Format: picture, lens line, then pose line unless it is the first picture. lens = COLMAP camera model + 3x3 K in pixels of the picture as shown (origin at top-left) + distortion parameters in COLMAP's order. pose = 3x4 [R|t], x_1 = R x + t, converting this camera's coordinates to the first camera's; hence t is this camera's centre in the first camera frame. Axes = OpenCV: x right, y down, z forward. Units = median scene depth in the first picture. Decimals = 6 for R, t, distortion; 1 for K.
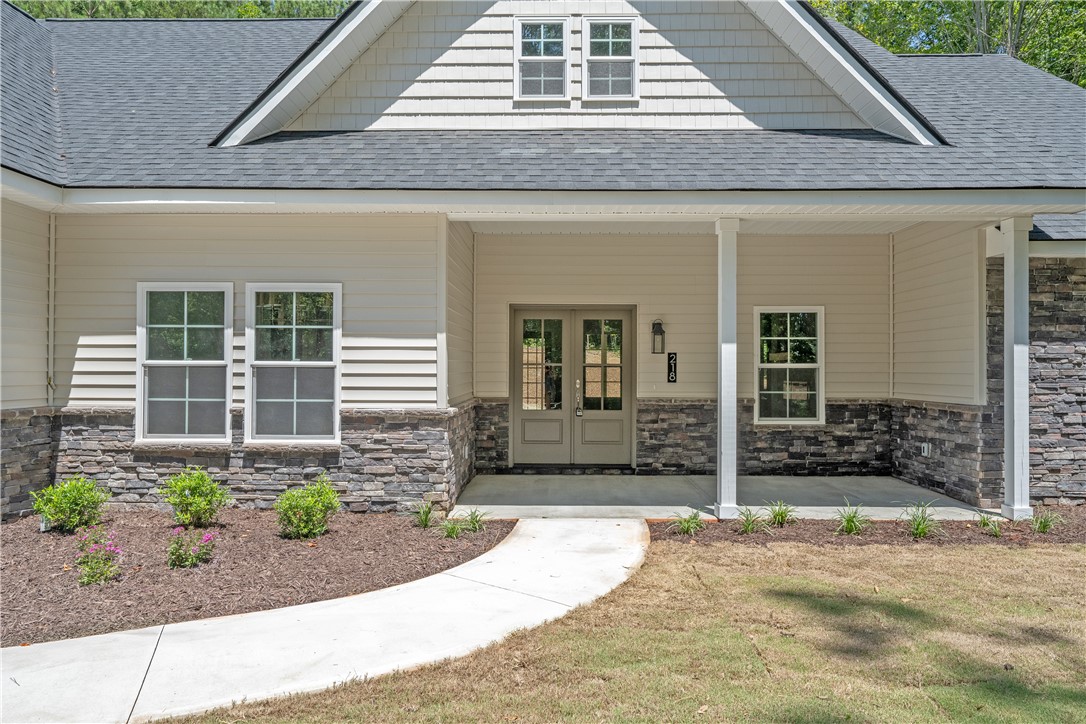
lens RADIAL K [[702.5, 0, 547.8], [0, 702.5, 357.5], [0, 0, 1]] dist [0.002800, 0.000111]
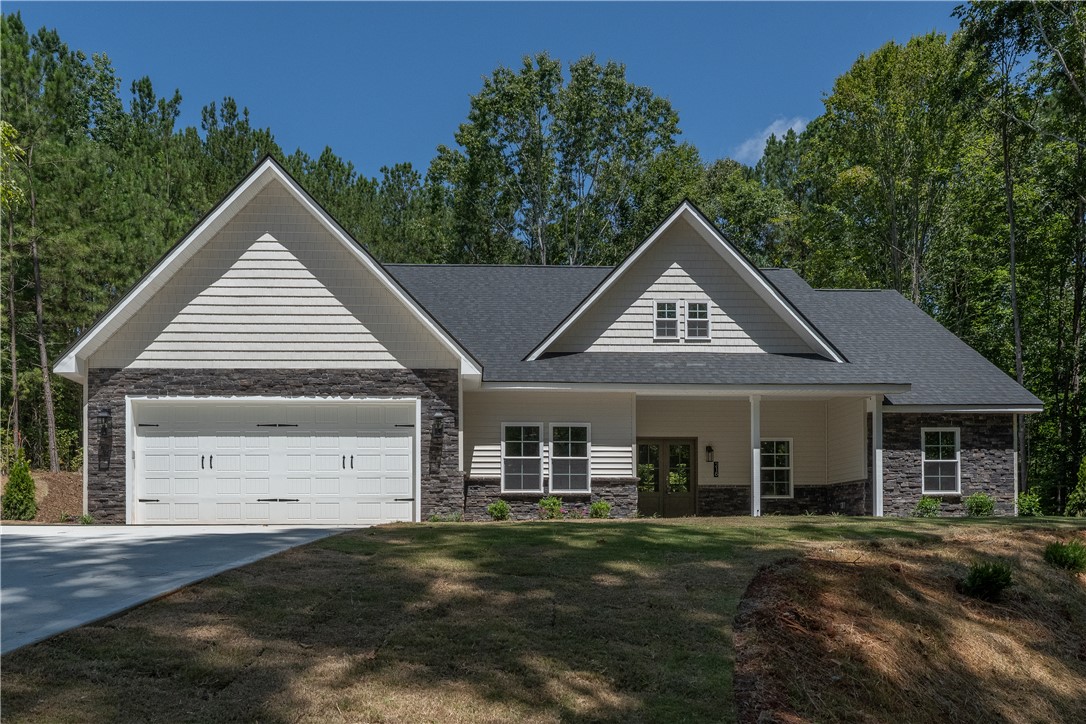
lens RADIAL K [[760.9, 0, 507.8], [0, 760.9, 524.9], [0, 0, 1]] dist [-0.004182, 0.002451]
pose [[0.998738, -0.004887, 0.049990, -0.611616], [0.004807, 0.999987, 0.001726, 0.196461], [-0.049998, -0.001483, 0.998748, -1.299050]]
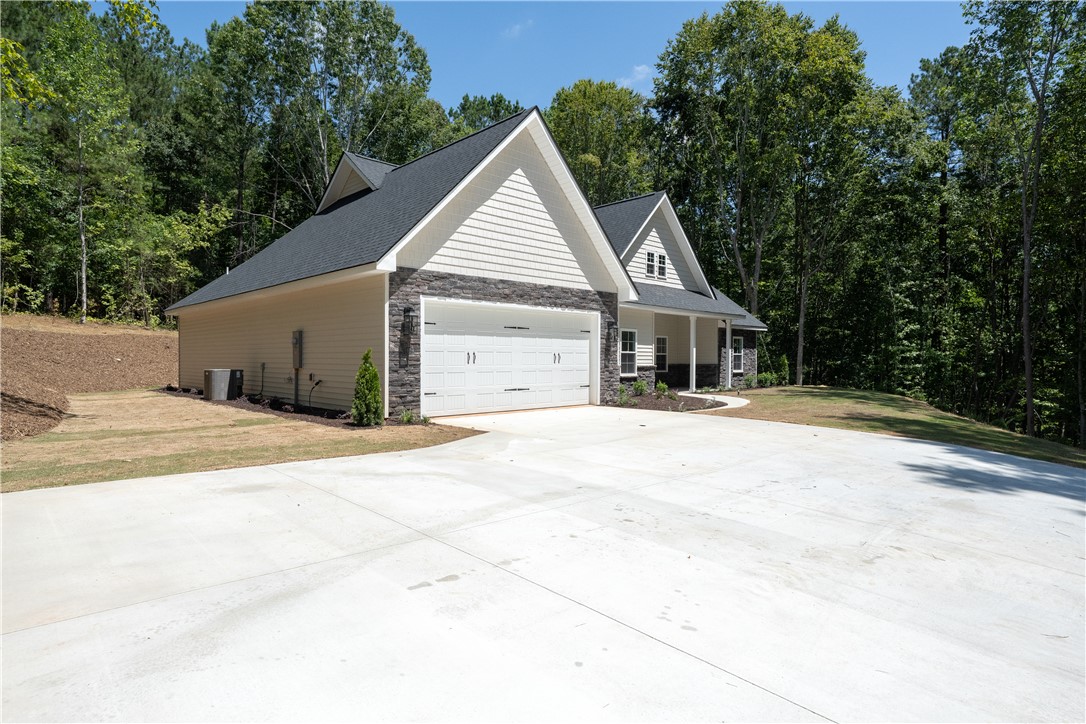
lens RADIAL K [[577.3, 0, 541.2], [0, 577.3, 360.7], [0, 0, 1]] dist [-0.004297, -0.000129]
pose [[0.716215, -0.001099, 0.697879, -2.341255], [-0.013920, 0.999777, 0.015860, 0.009733], [-0.697741, -0.021074, 0.716040, -0.642842]]
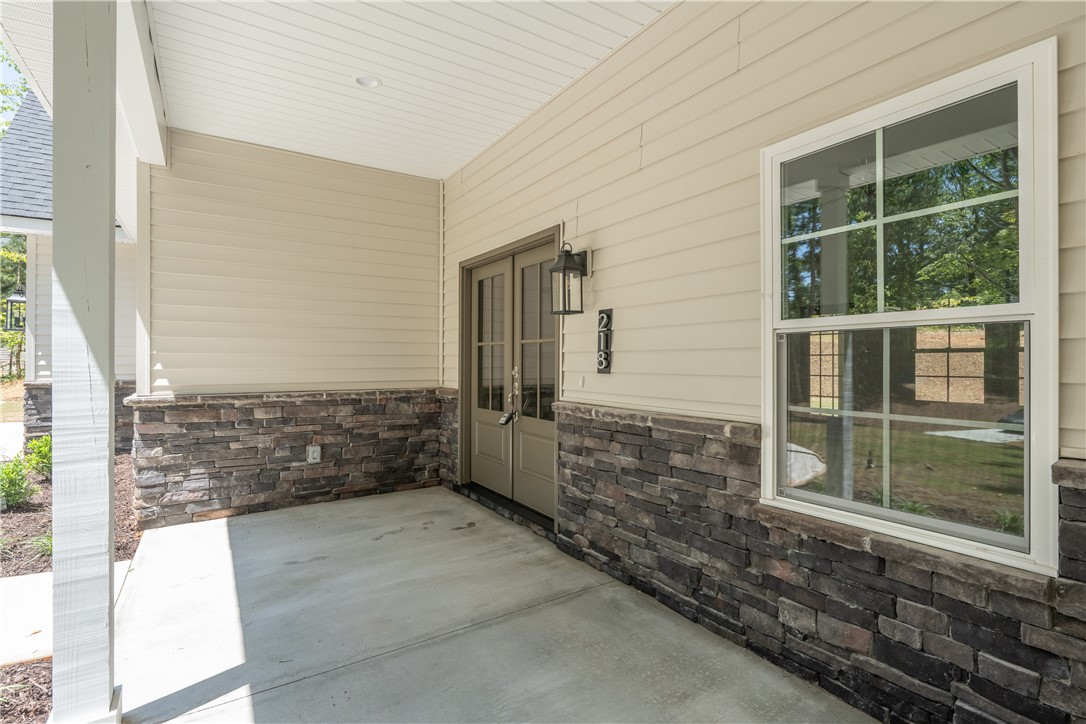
lens RADIAL K [[512.0, 0, 539.7], [0, 512.0, 358.5], [0, 0, 1]] dist [0.001879, 0.000001]
pose [[0.552589, -0.003903, -0.833444, 0.531619], [0.010555, 0.999942, 0.002315, 0.030166], [0.833387, -0.010076, 0.552598, 0.944649]]
